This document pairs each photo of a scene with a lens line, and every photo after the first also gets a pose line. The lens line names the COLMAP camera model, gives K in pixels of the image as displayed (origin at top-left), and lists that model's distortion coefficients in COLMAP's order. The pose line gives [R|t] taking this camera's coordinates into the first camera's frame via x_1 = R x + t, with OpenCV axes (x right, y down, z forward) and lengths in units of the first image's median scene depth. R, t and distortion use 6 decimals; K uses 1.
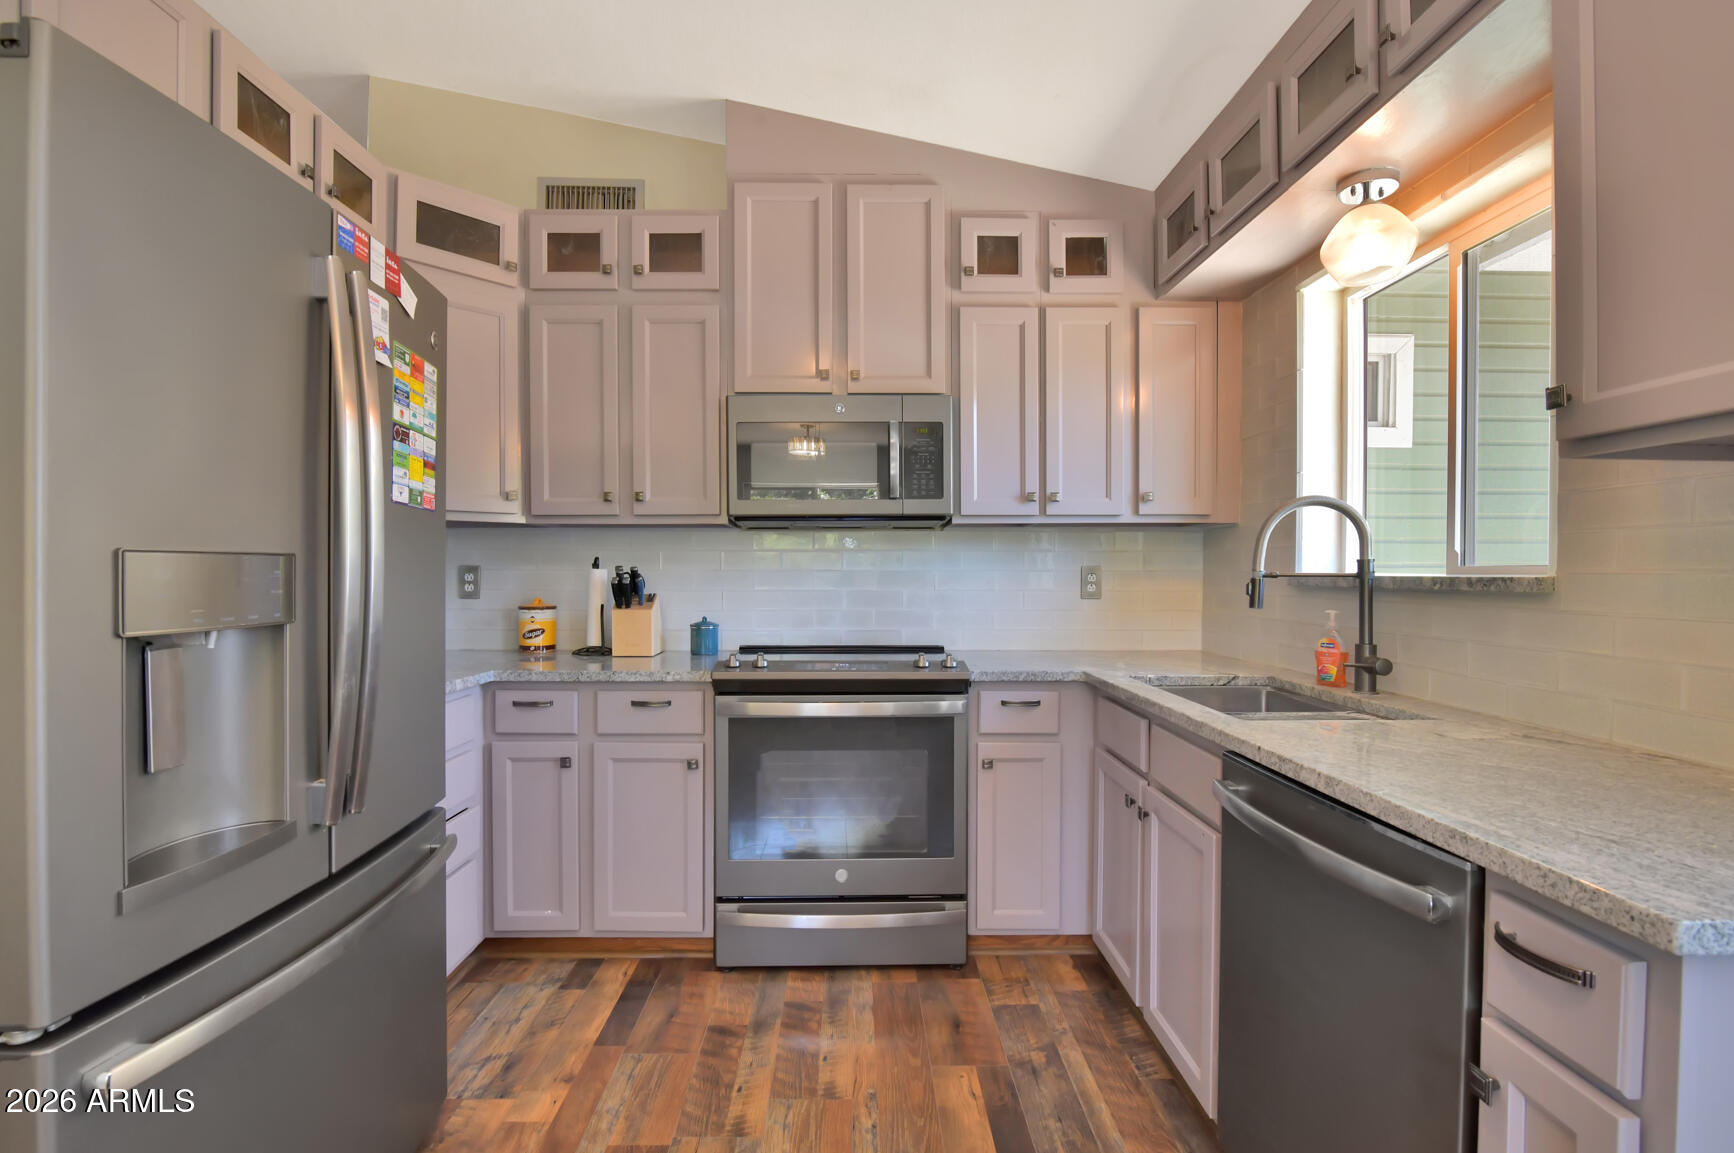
lens RADIAL K [[796.2, 0, 873.7], [0, 796.2, 580.3], [0, 0, 1]] dist [-0.020756, 0.001402]
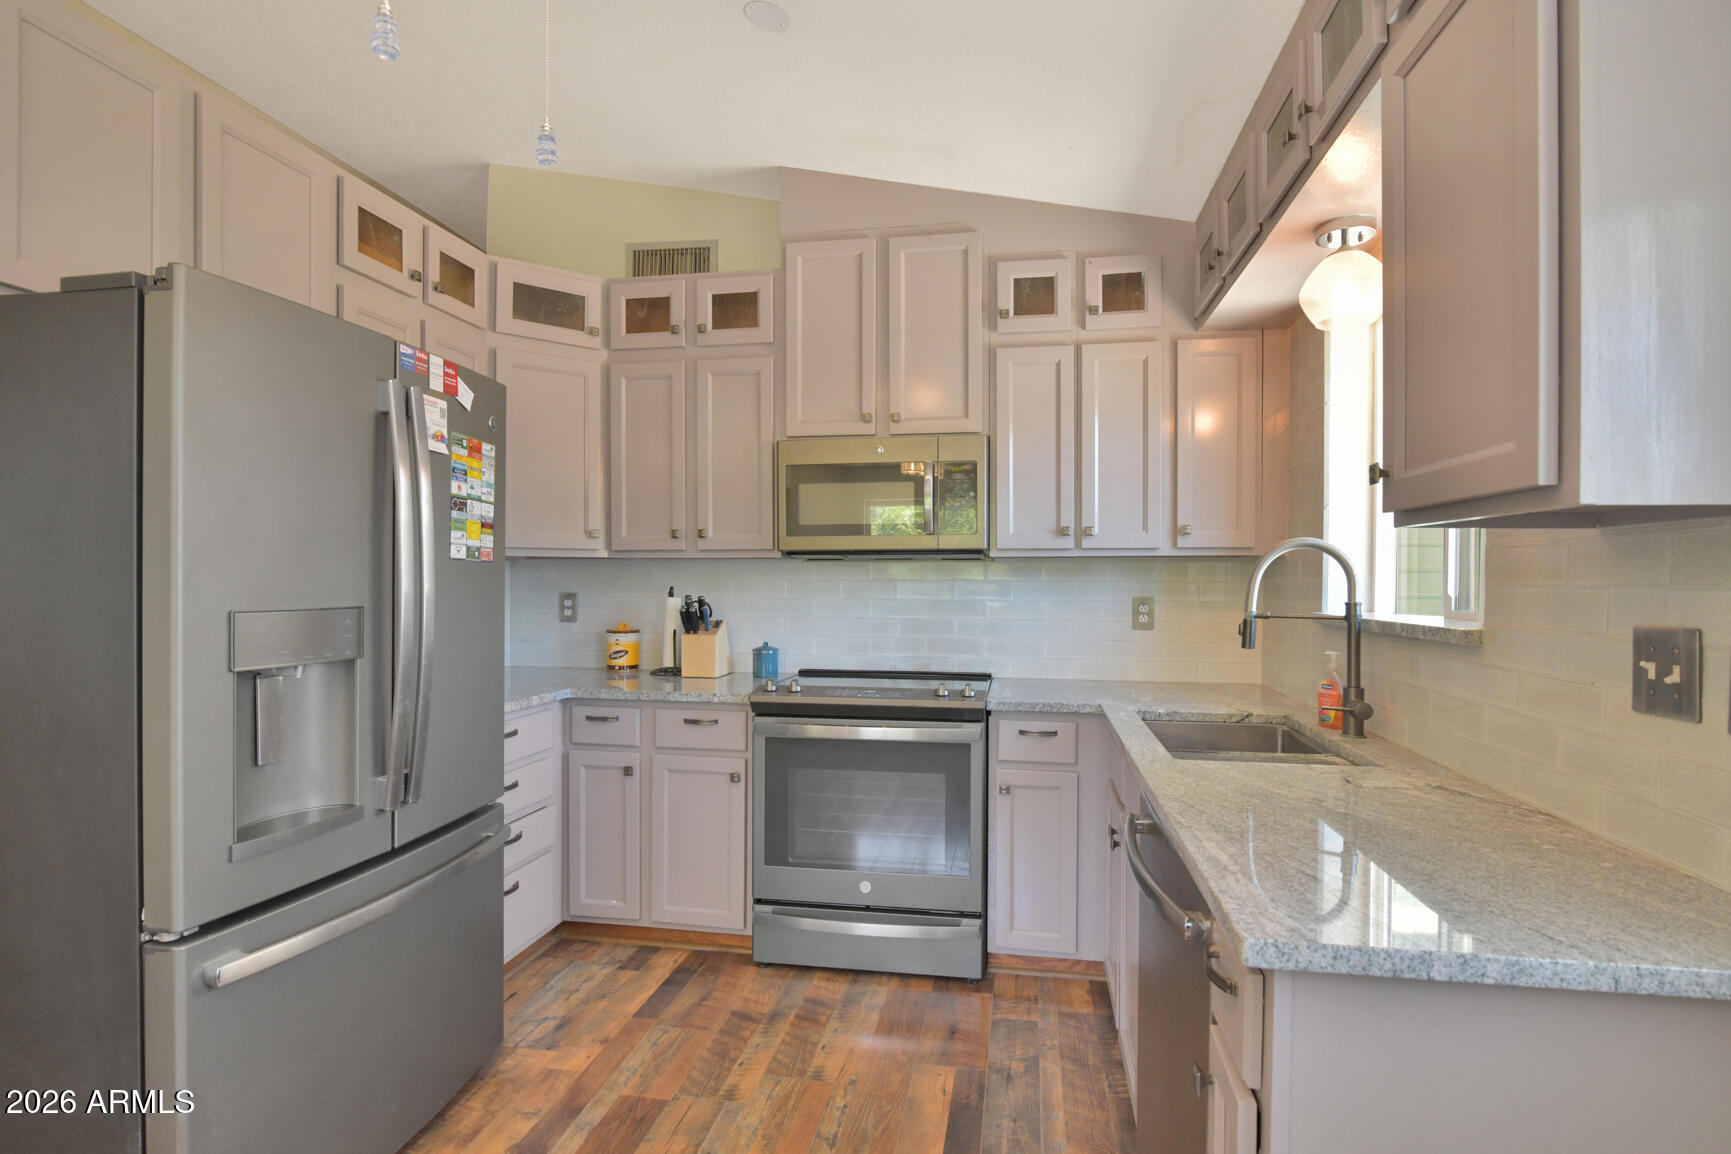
lens RADIAL K [[843.2, 0, 897.8], [0, 843.2, 588.1], [0, 0, 1]] dist [-0.016061, -0.000903]
pose [[0.984244, 0.005386, -0.176731, 0.203904], [-0.005573, 0.999984, -0.000561, -0.034225], [0.176725, 0.001537, 0.984259, -0.120010]]
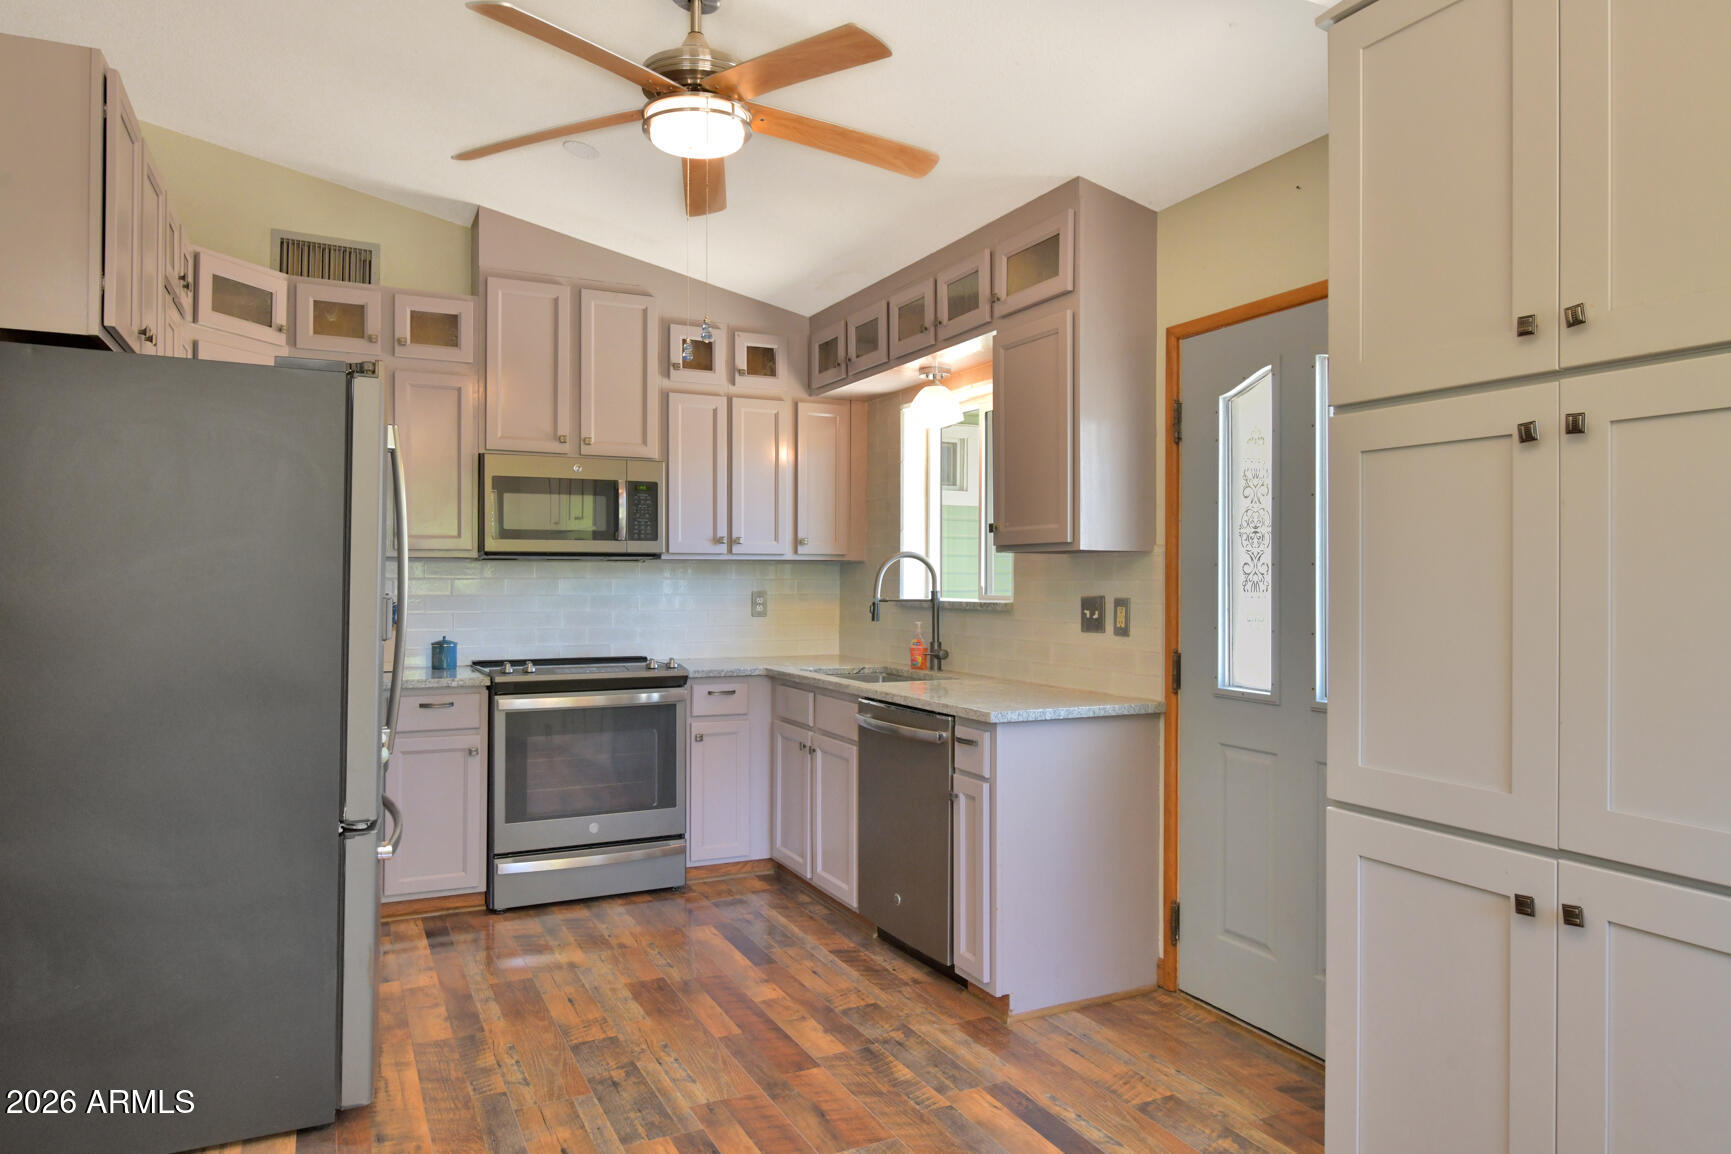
lens RADIAL K [[1066.6, 0, 874.9], [0, 1066.6, 570.9], [0, 0, 1]] dist [0.005138, 0.000240]
pose [[0.902113, 0.006152, 0.431455, -0.388054], [0.002638, 0.999801, -0.019773, -0.020474], [-0.431491, 0.018976, 0.901918, -0.816016]]
